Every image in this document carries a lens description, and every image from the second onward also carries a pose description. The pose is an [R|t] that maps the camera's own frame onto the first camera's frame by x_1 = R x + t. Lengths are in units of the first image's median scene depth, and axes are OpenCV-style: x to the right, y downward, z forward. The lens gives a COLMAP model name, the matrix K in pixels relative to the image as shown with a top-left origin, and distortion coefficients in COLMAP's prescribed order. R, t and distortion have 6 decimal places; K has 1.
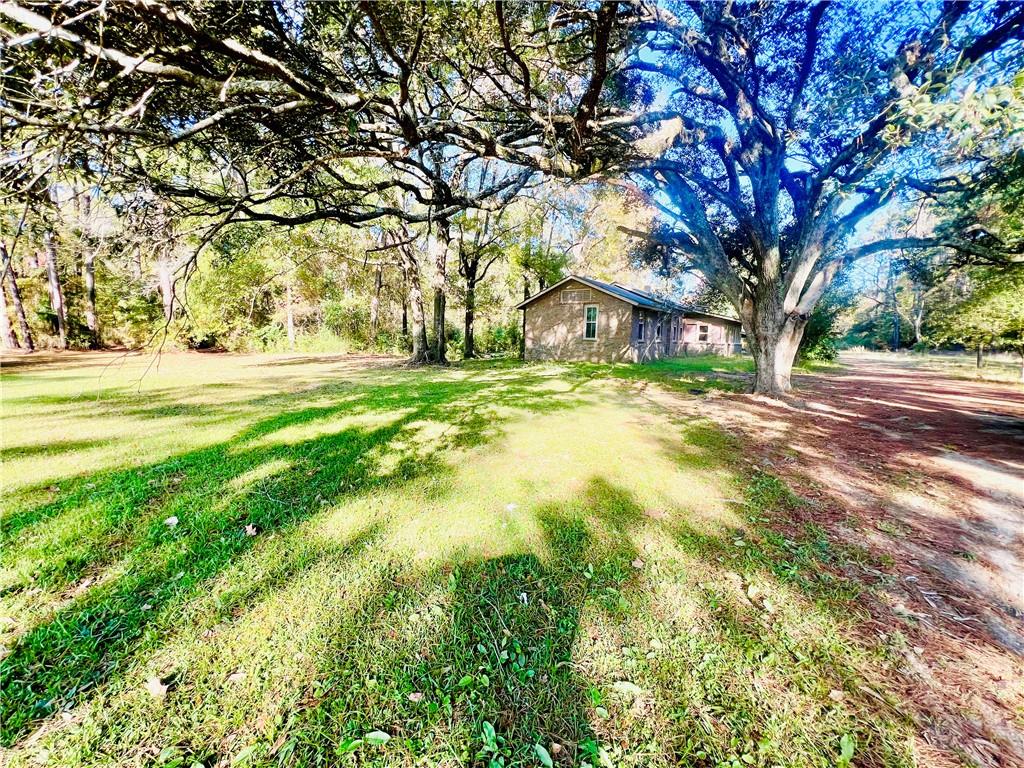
lens RADIAL K [[409.8, 0, 510.7], [0, 409.8, 379.4], [0, 0, 1]] dist [0.002901, 0.000417]
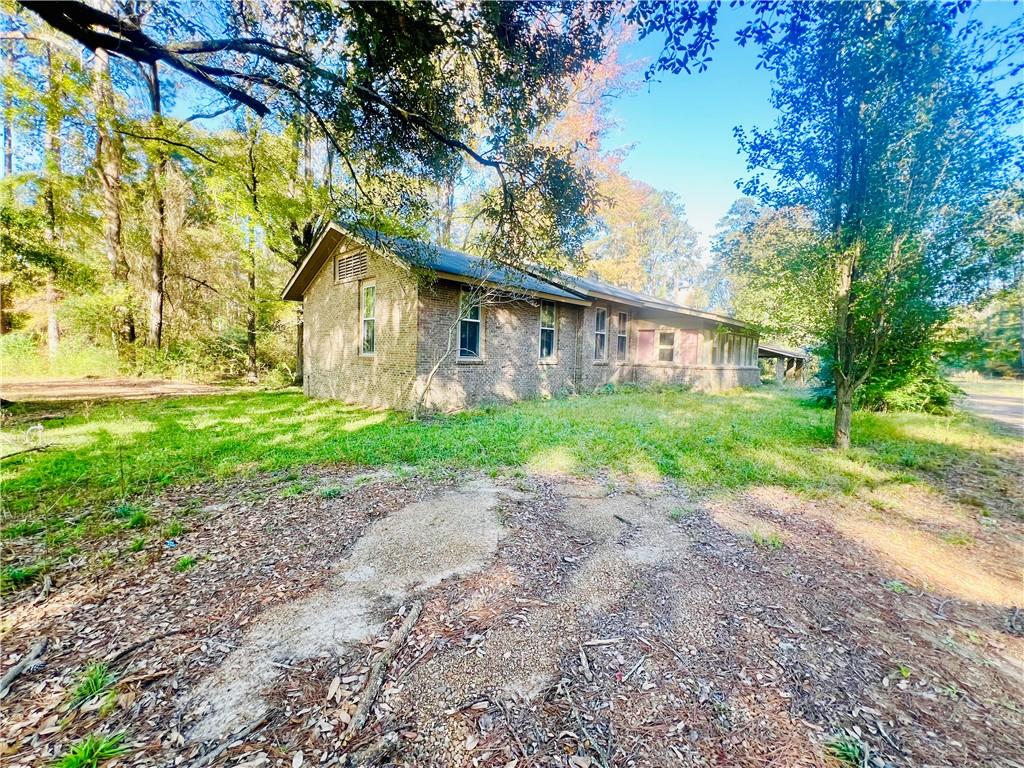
lens RADIAL K [[409.8, 0, 513.3], [0, 409.8, 380.9], [0, 0, 1]] dist [0.002901, 0.000417]
pose [[0.993231, 0.012608, -0.115472, 0.336944], [-0.017853, 0.998850, -0.044496, -0.043340], [0.114778, 0.046257, 0.992314, 0.461710]]
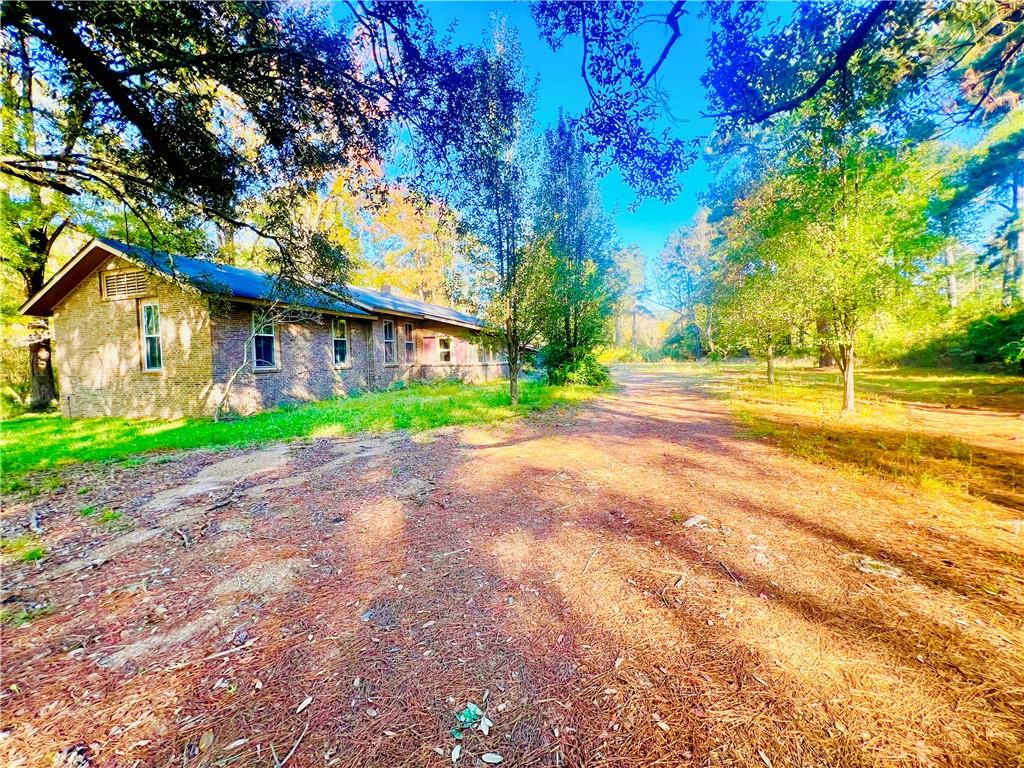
lens RADIAL K [[409.8, 0, 510.8], [0, 409.8, 382.7], [0, 0, 1]] dist [0.002901, 0.000417]
pose [[0.951067, -0.062001, 0.302702, 0.367913], [0.075743, 0.996552, -0.033860, -0.029654], [-0.299559, 0.055131, 0.952484, 0.337104]]
